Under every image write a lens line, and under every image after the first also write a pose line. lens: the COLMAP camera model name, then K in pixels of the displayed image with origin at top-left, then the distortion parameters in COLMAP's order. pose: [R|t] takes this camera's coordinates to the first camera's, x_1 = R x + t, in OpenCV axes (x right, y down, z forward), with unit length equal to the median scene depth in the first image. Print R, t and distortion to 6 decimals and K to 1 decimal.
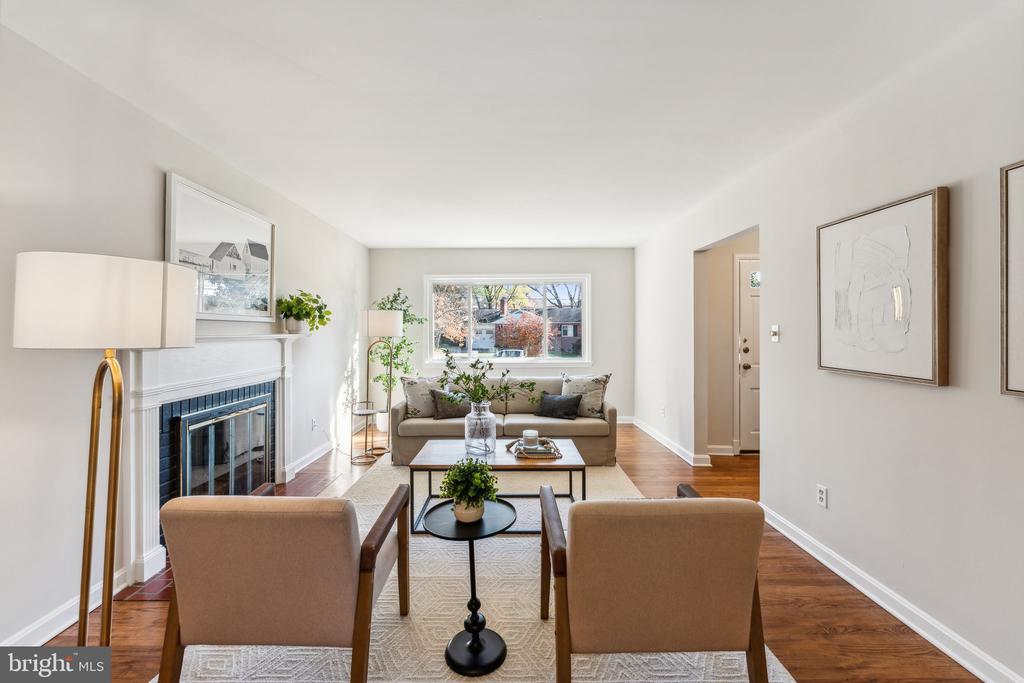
lens RADIAL K [[413.3, 0, 504.6], [0, 413.3, 334.1], [0, 0, 1]] dist [-0.008590, -0.001478]
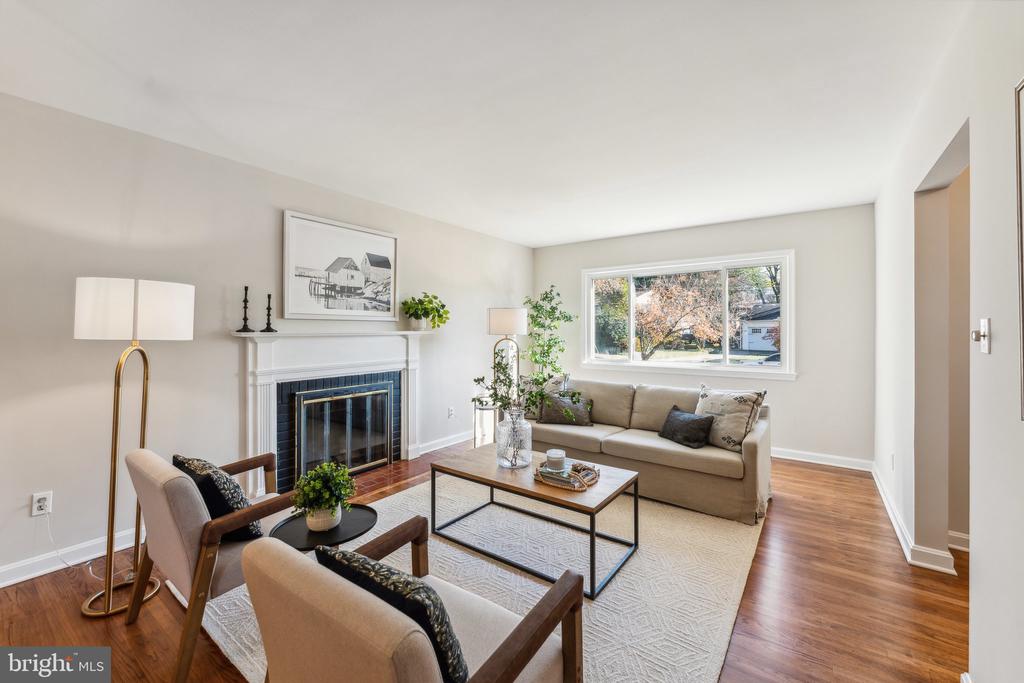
lens RADIAL K [[413.3, 0, 509.9], [0, 413.3, 330.3], [0, 0, 1]] dist [-0.008590, -0.001478]
pose [[0.809276, 0.005111, -0.587407, 0.371887], [-0.007584, 0.999970, -0.001748, -0.002476], [0.587380, 0.005869, 0.809290, 0.223201]]
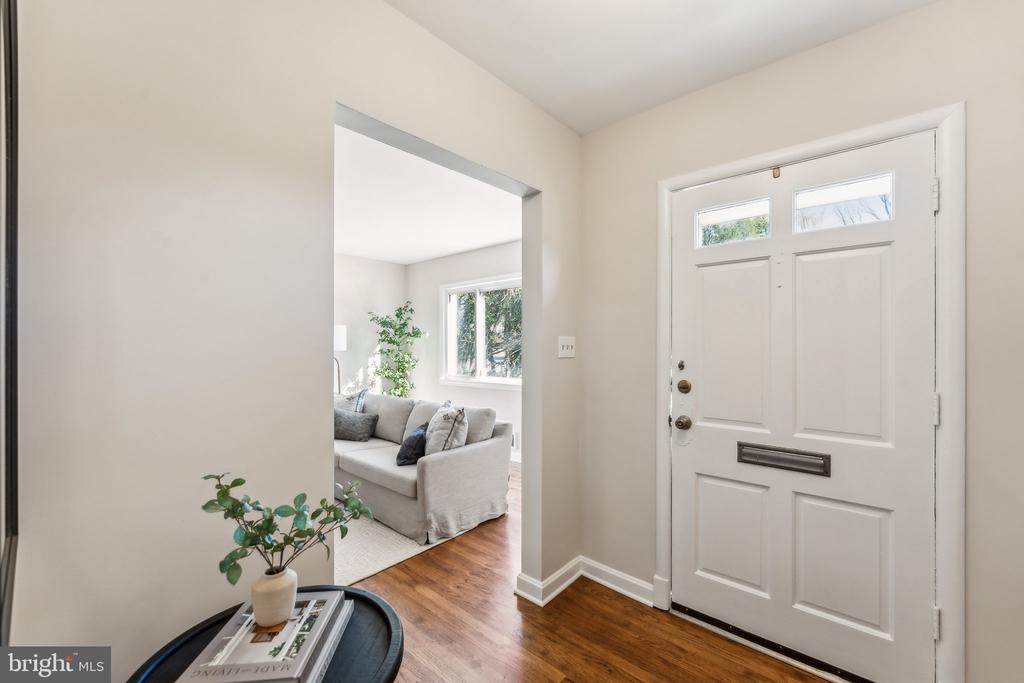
lens RADIAL K [[413.3, 0, 511.3], [0, 413.3, 346.2], [0, 0, 1]] dist [-0.008590, -0.001478]
pose [[0.755242, 0.000297, -0.655446, 0.892318], [0.000876, 0.999999, 0.001462, -0.007714], [0.655445, -0.001678, 0.755241, 0.640237]]
